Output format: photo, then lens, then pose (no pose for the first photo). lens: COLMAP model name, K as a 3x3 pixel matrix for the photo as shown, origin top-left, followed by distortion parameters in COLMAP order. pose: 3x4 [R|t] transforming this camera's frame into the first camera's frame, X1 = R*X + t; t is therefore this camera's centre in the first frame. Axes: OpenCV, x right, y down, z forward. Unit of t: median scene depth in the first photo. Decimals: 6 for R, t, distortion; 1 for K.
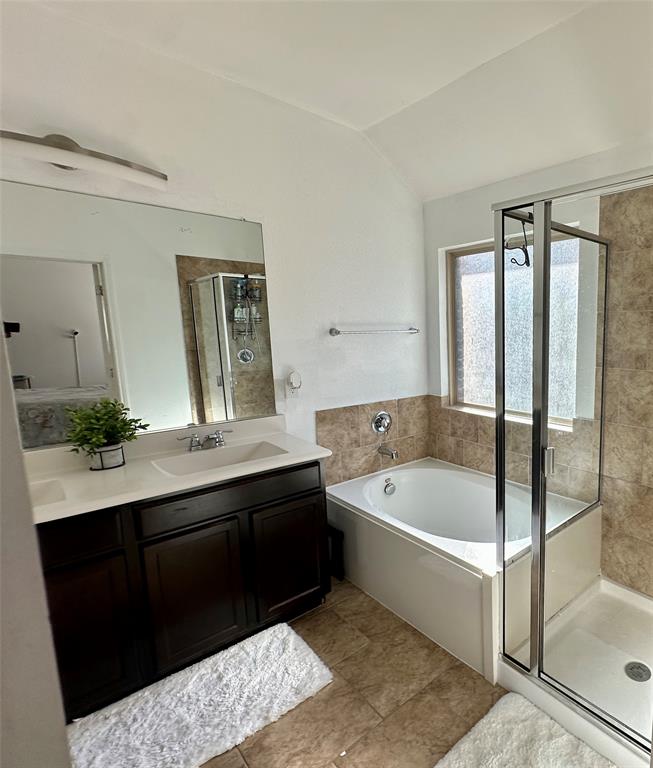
lens RADIAL K [[413.7, 0, 405.5], [0, 413.7, 384.5], [0, 0, 1]] dist [-0.000871, 0.001777]
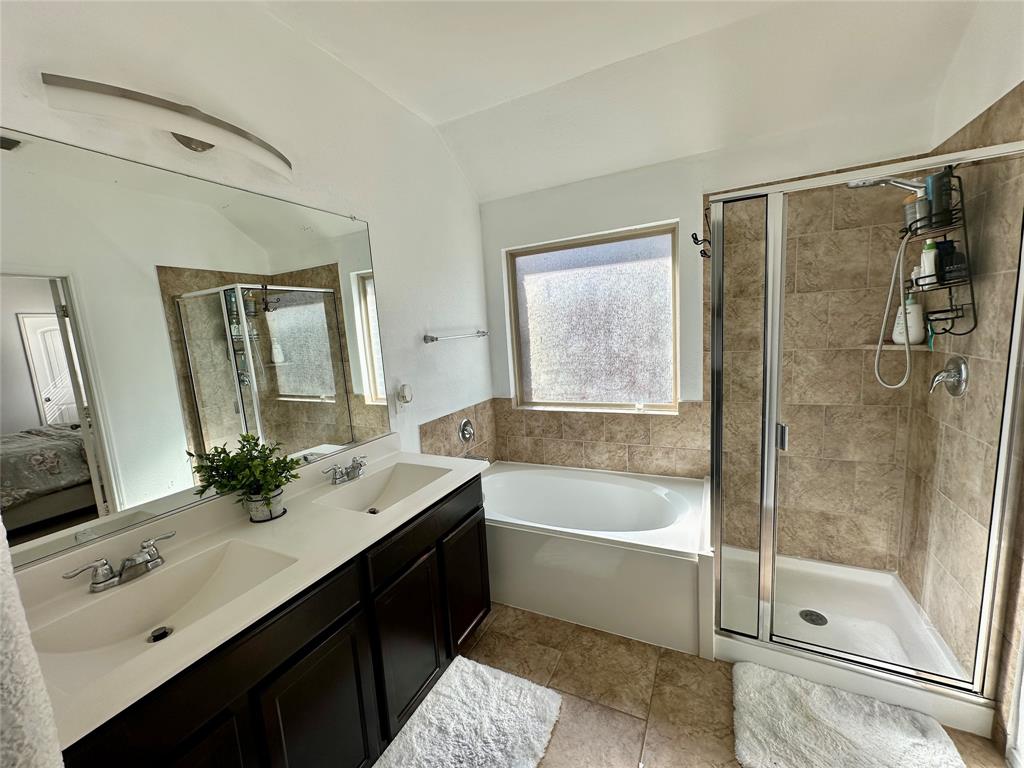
lens RADIAL K [[415.0, 0, 510.5], [0, 415.0, 386.6], [0, 0, 1]] dist [-0.001925, 0.000025]
pose [[0.968170, -0.097246, 0.230631, -0.194686], [0.098471, 0.995120, 0.006218, -0.006098], [-0.230111, 0.016690, 0.973021, 0.040734]]
